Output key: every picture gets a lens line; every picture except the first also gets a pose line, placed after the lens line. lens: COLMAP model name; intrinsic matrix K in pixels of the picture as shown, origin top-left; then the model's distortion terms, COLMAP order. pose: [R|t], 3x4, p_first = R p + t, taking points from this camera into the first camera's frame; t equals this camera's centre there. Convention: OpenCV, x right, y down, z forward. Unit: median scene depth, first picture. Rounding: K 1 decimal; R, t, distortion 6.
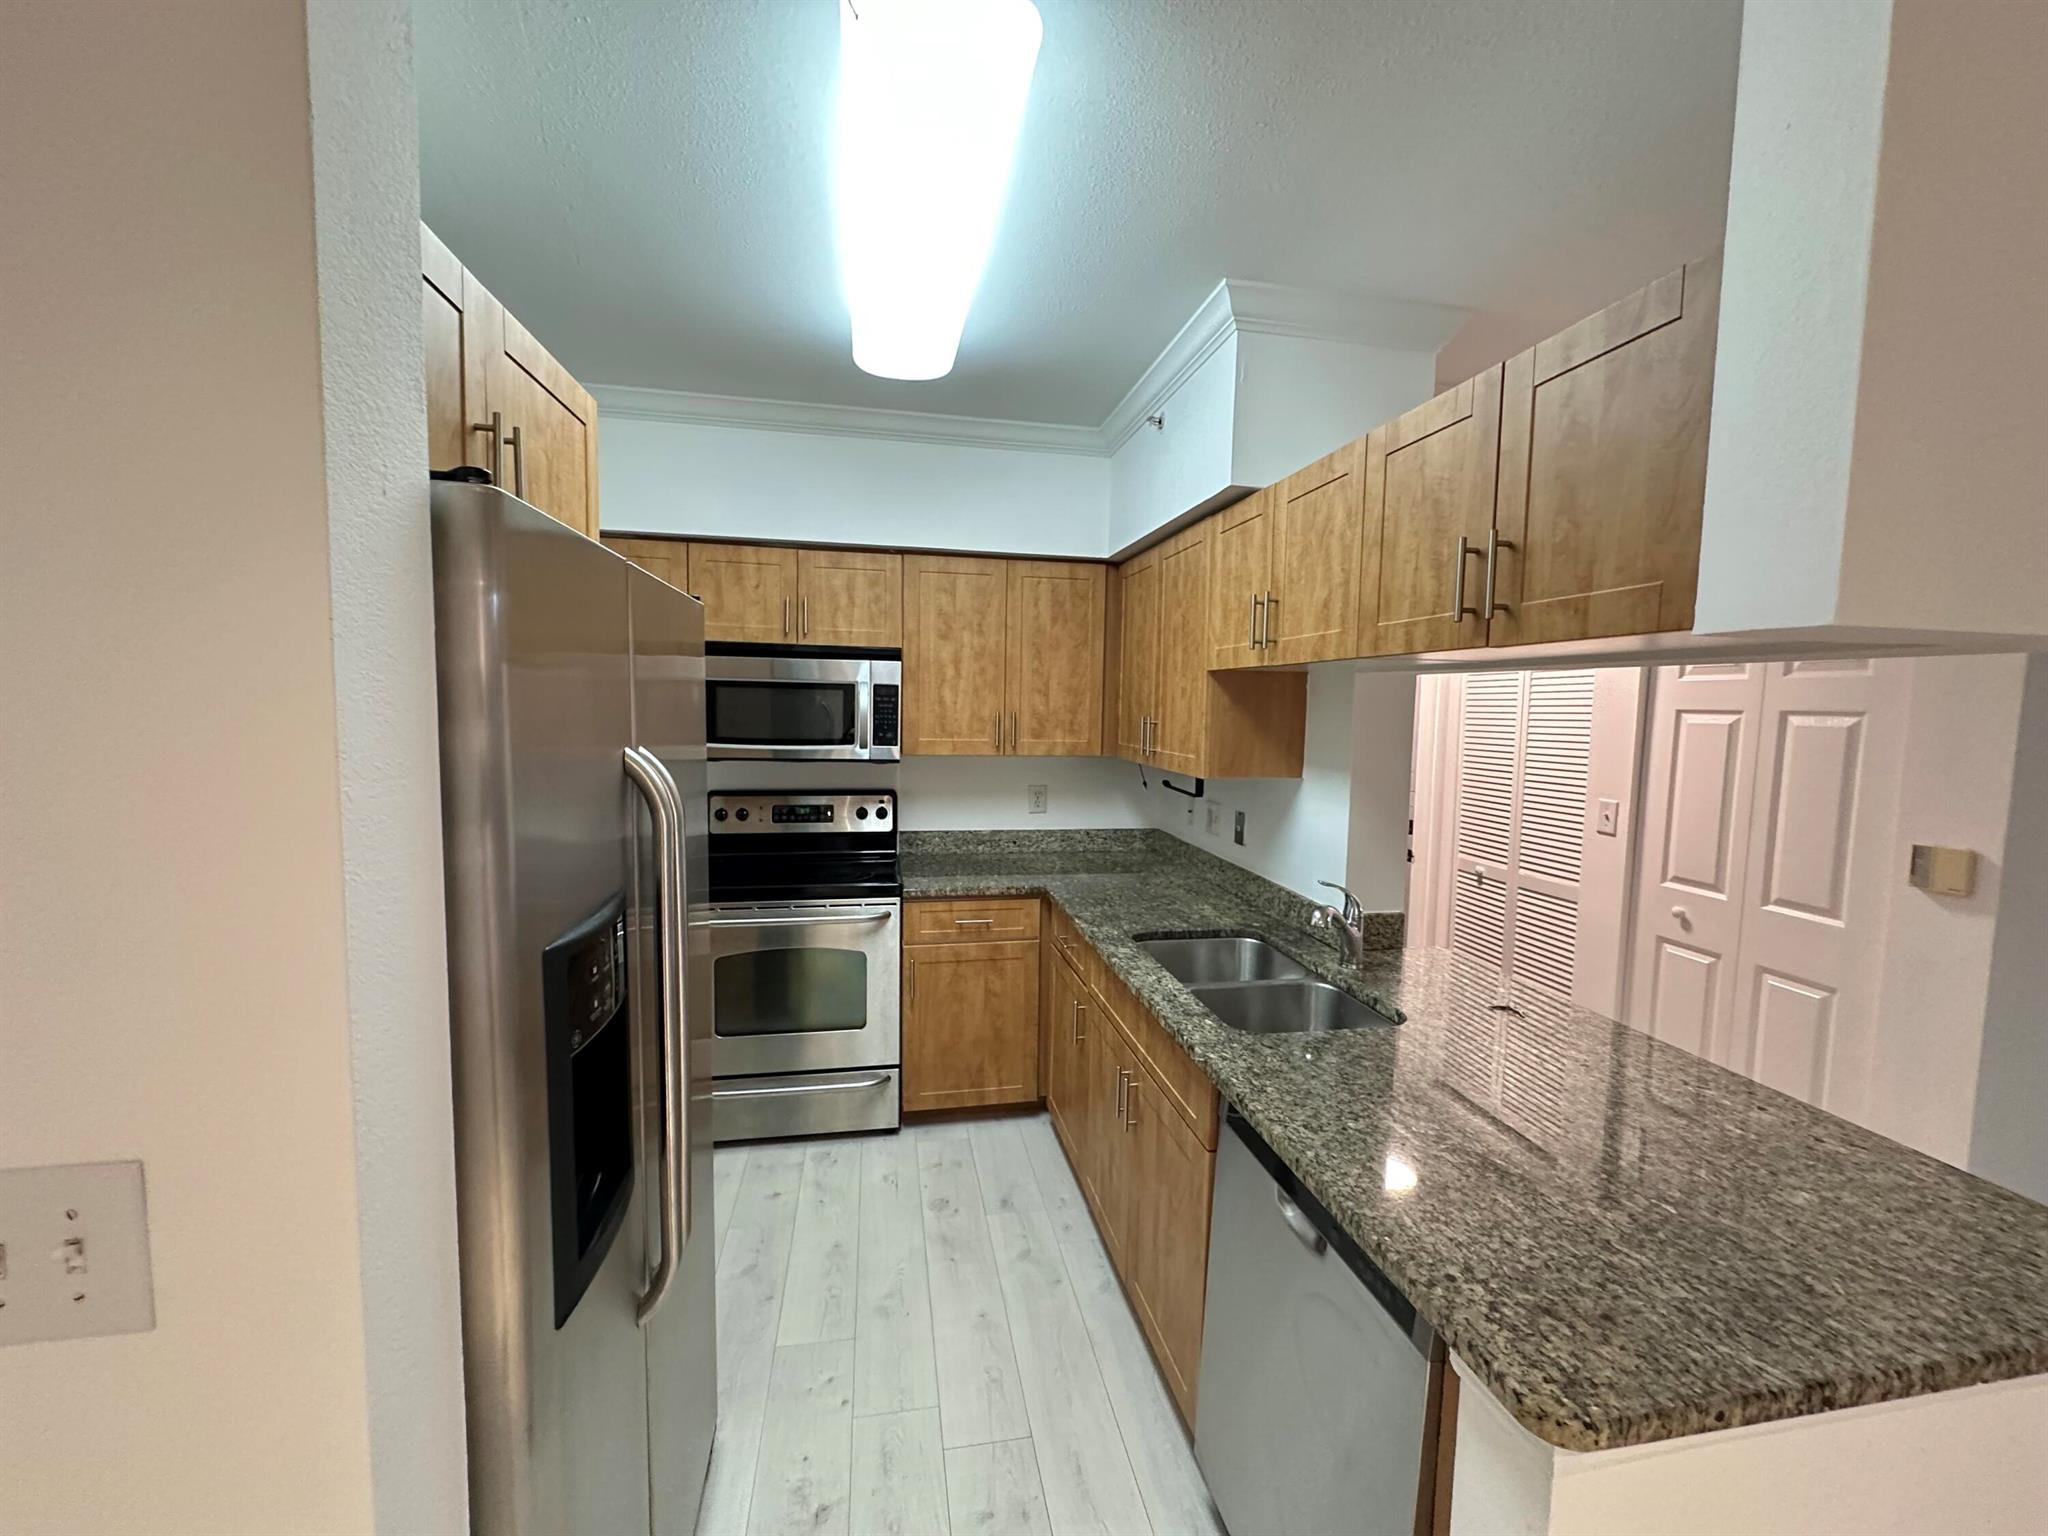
lens RADIAL K [[813.1, 0, 1019.8], [0, 813.1, 767.0], [0, 0, 1]] dist [-0.002453, 0.000298]
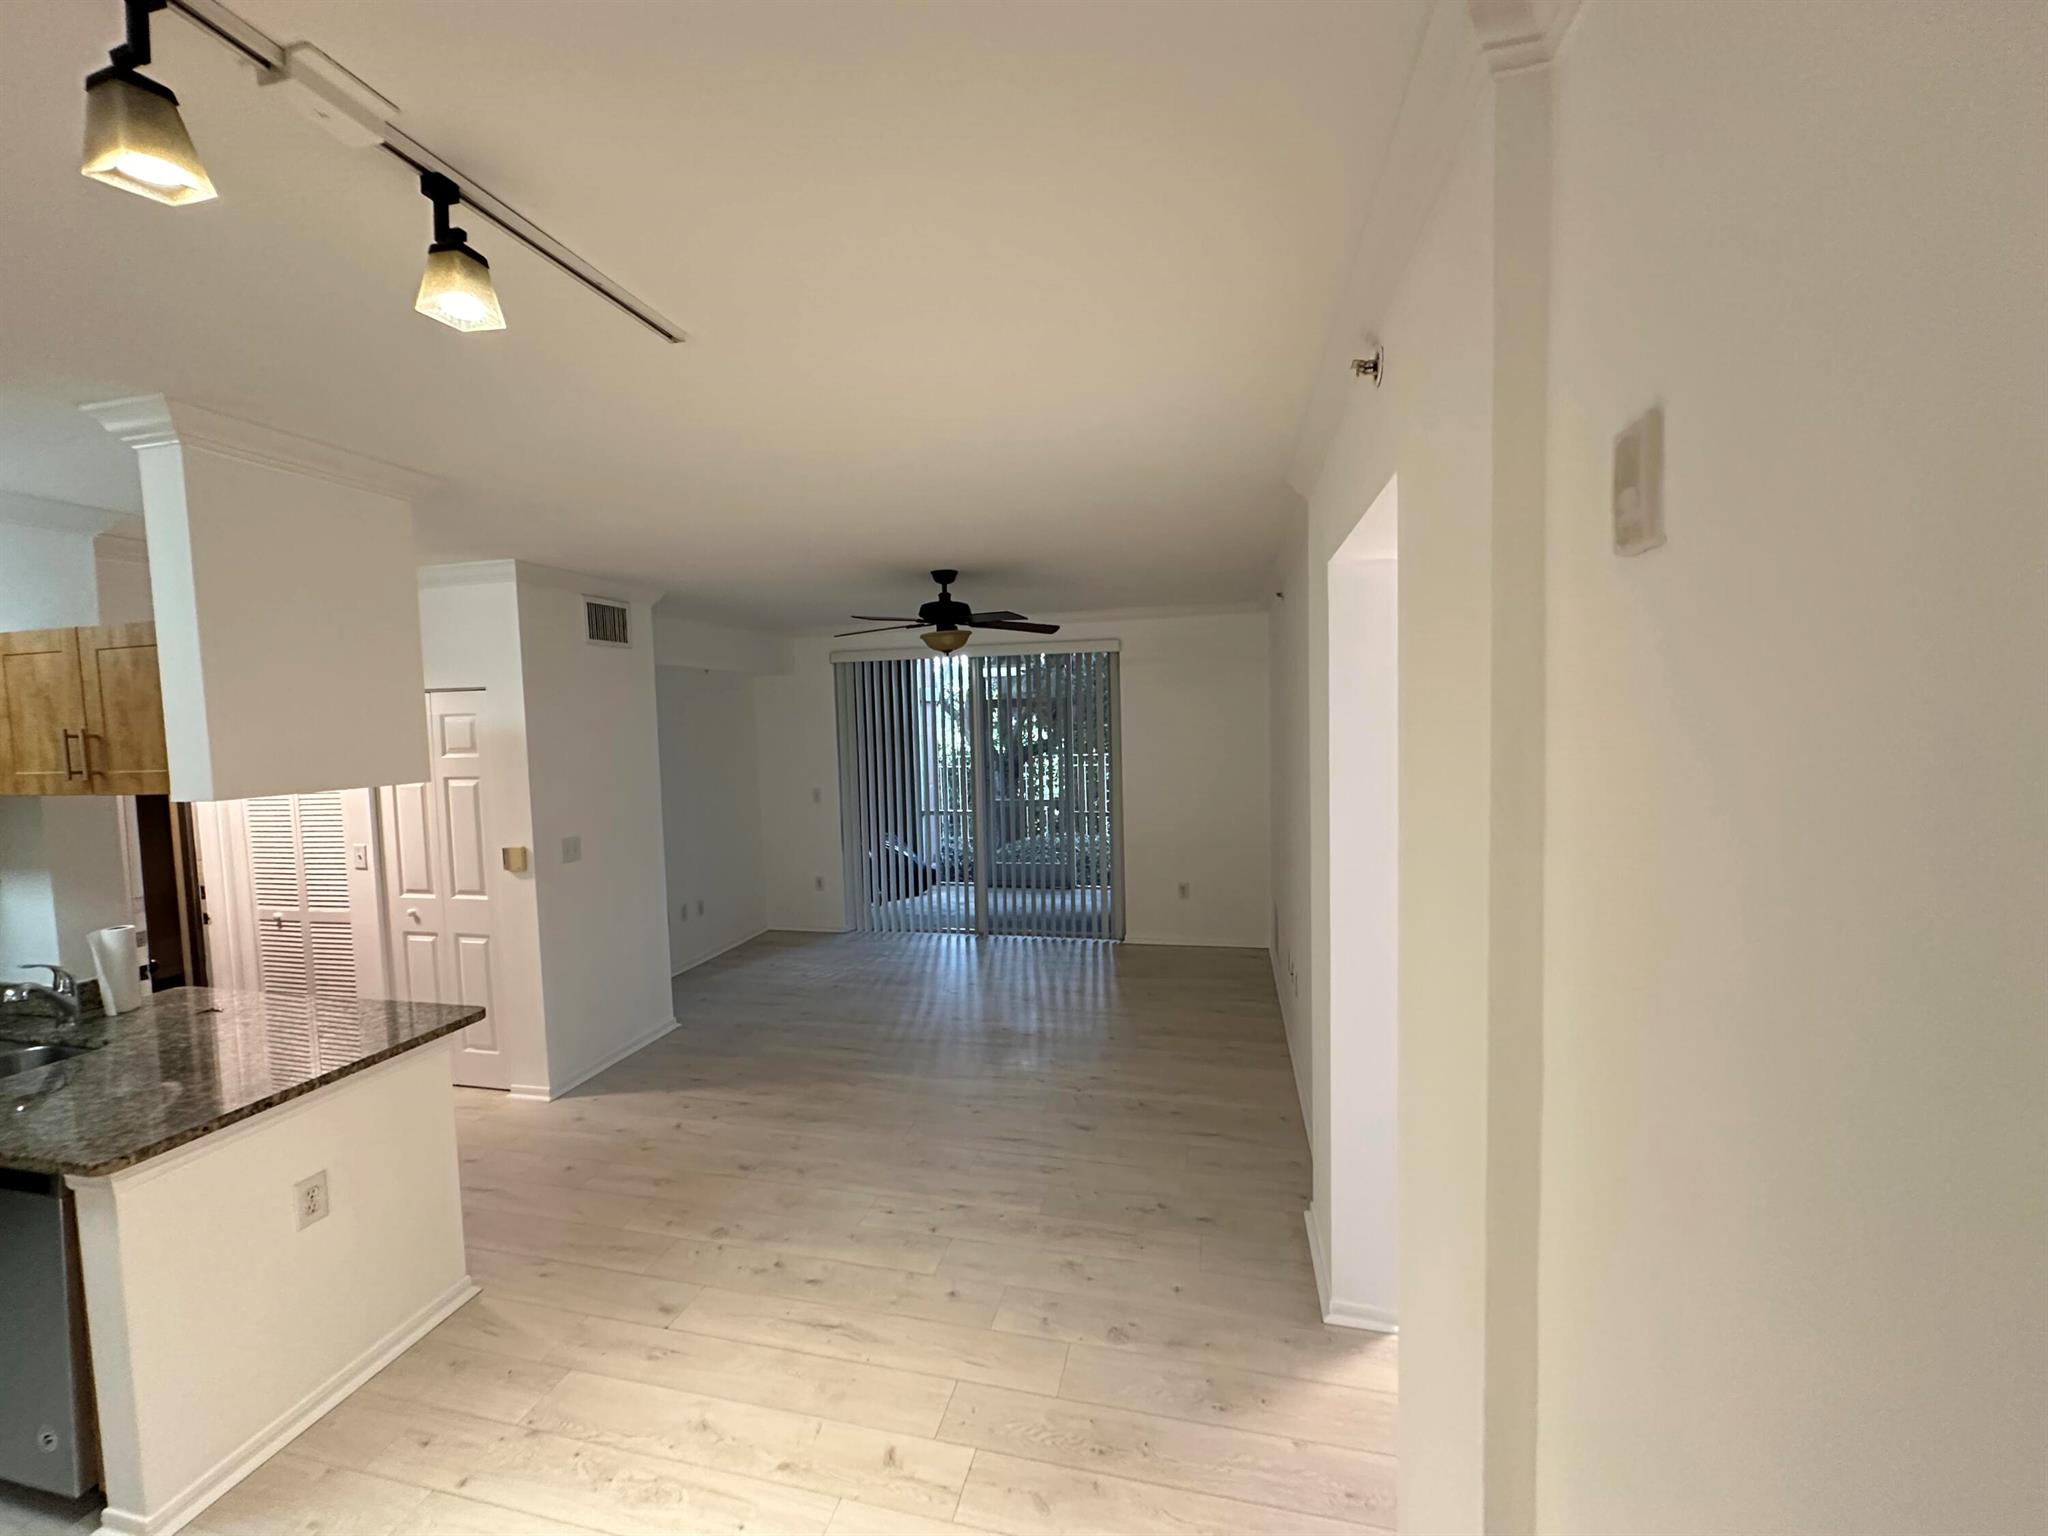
lens RADIAL K [[813.1, 0, 1023.3], [0, 813.1, 765.8], [0, 0, 1]] dist [-0.002453, 0.000298]
pose [[0.400912, -0.085267, 0.912140, -0.096172], [0.108133, 0.993103, 0.045308, -0.043442], [-0.909712, 0.080468, 0.407368, -0.801480]]
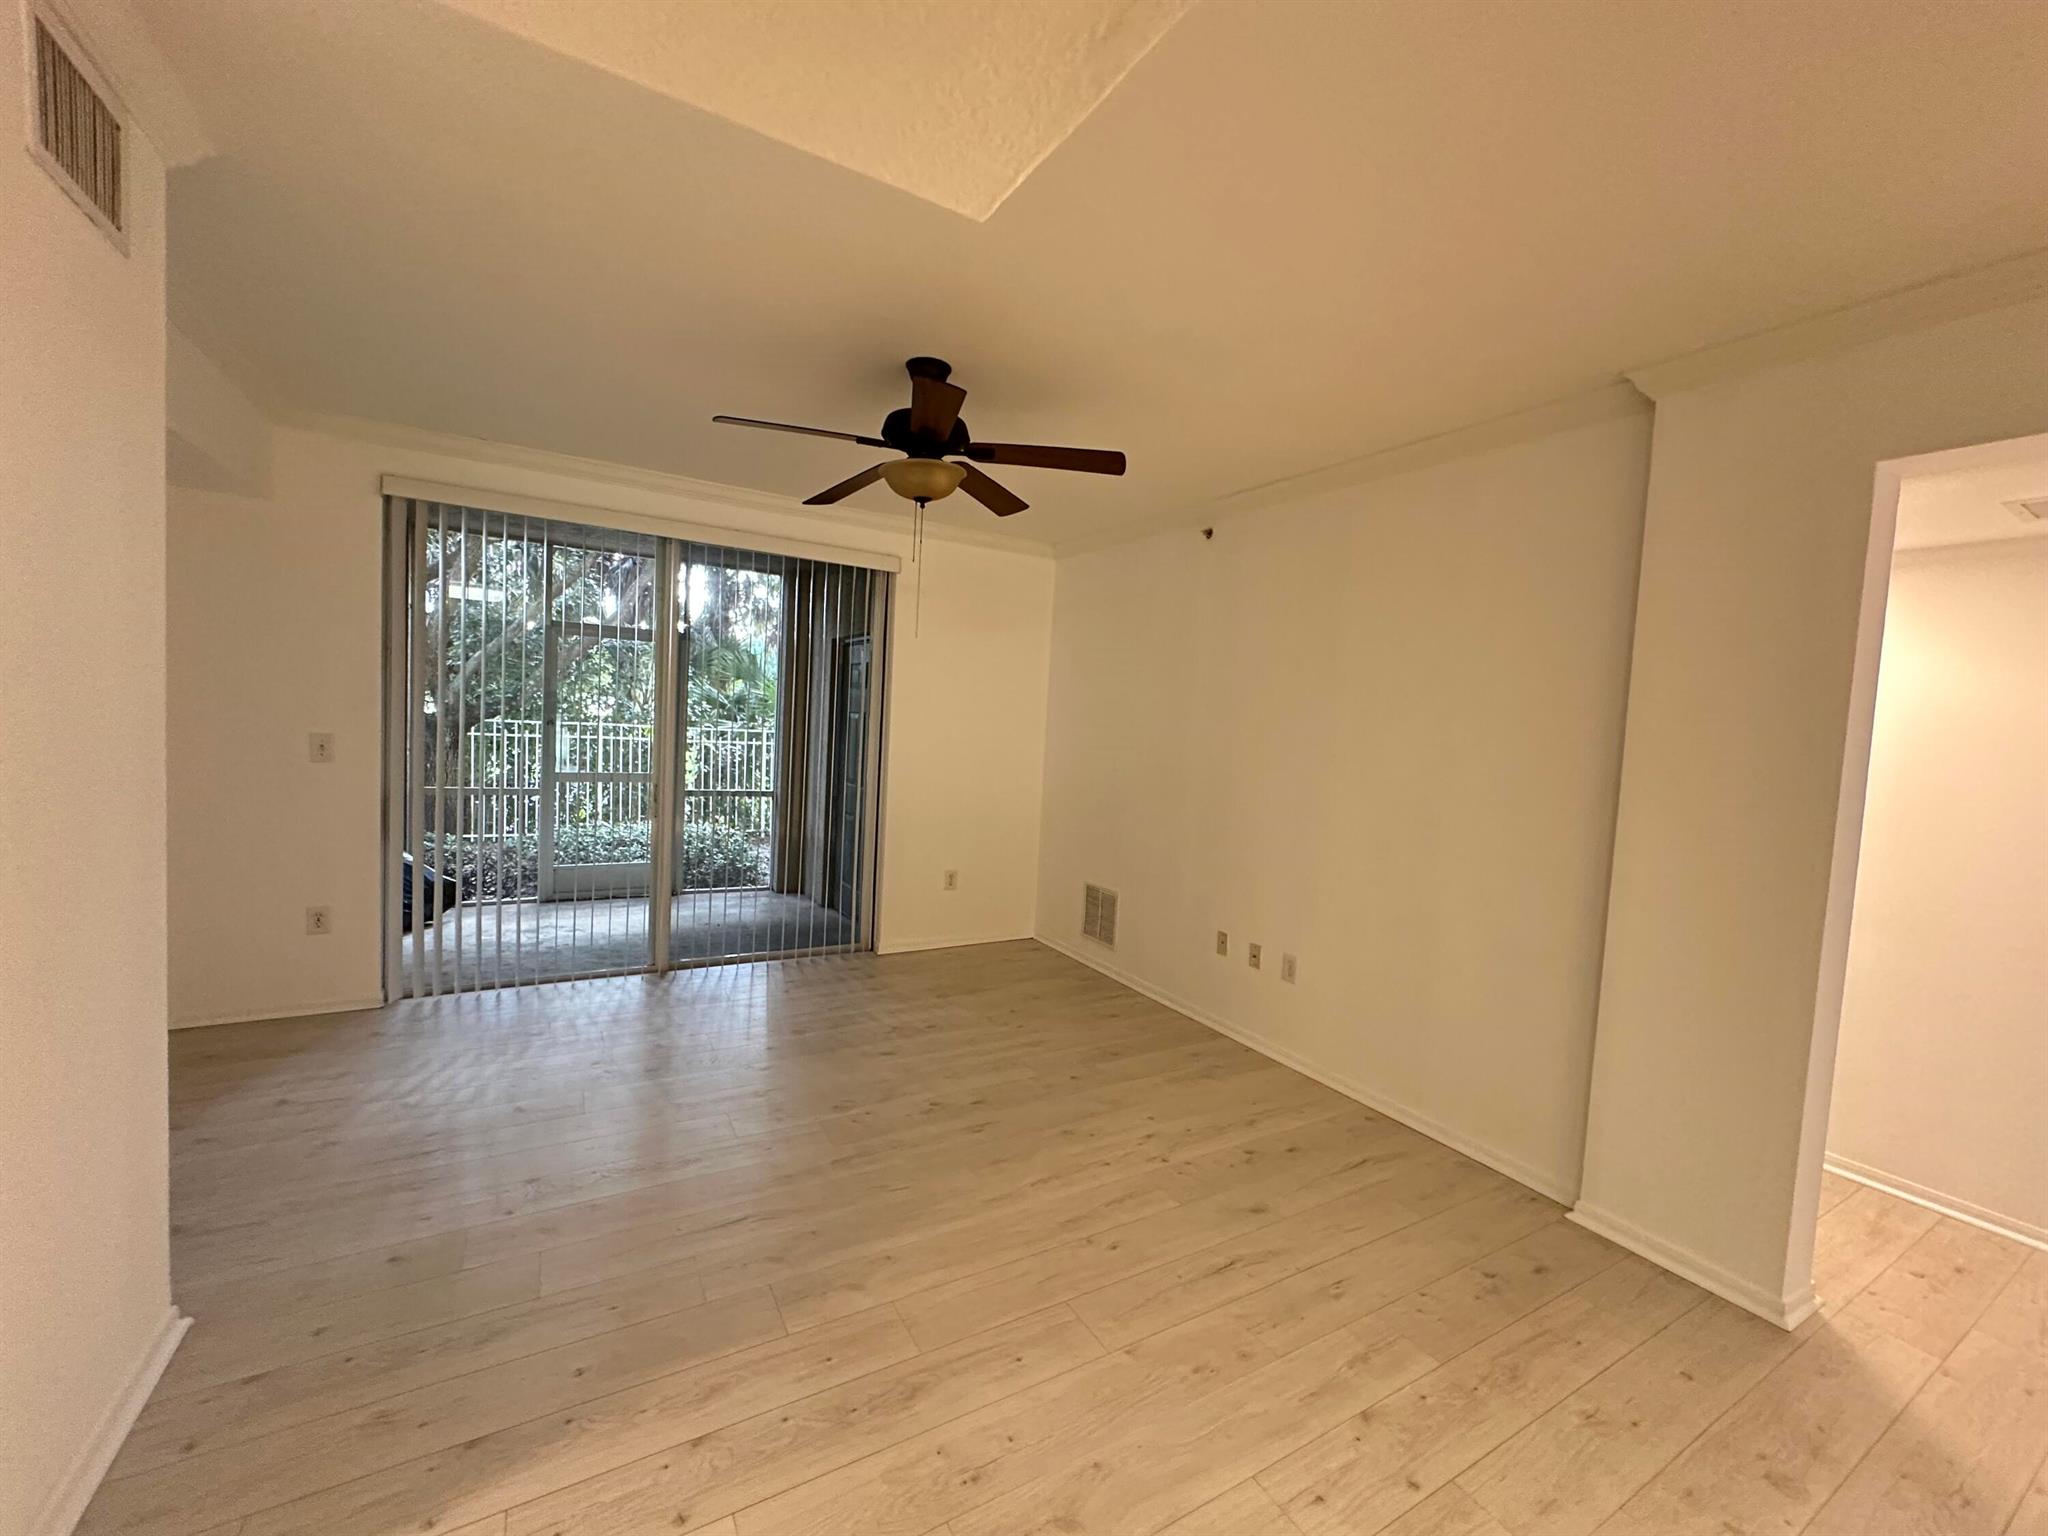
lens RADIAL K [[813.1, 0, 1024.5], [0, 813.1, 767.3], [0, 0, 1]] dist [-0.002453, 0.000298]
pose [[-0.341296, -0.093434, 0.935300, 0.456647], [0.015911, 0.994331, 0.105136, 0.016036], [-0.939821, 0.050764, -0.337875, 0.429564]]
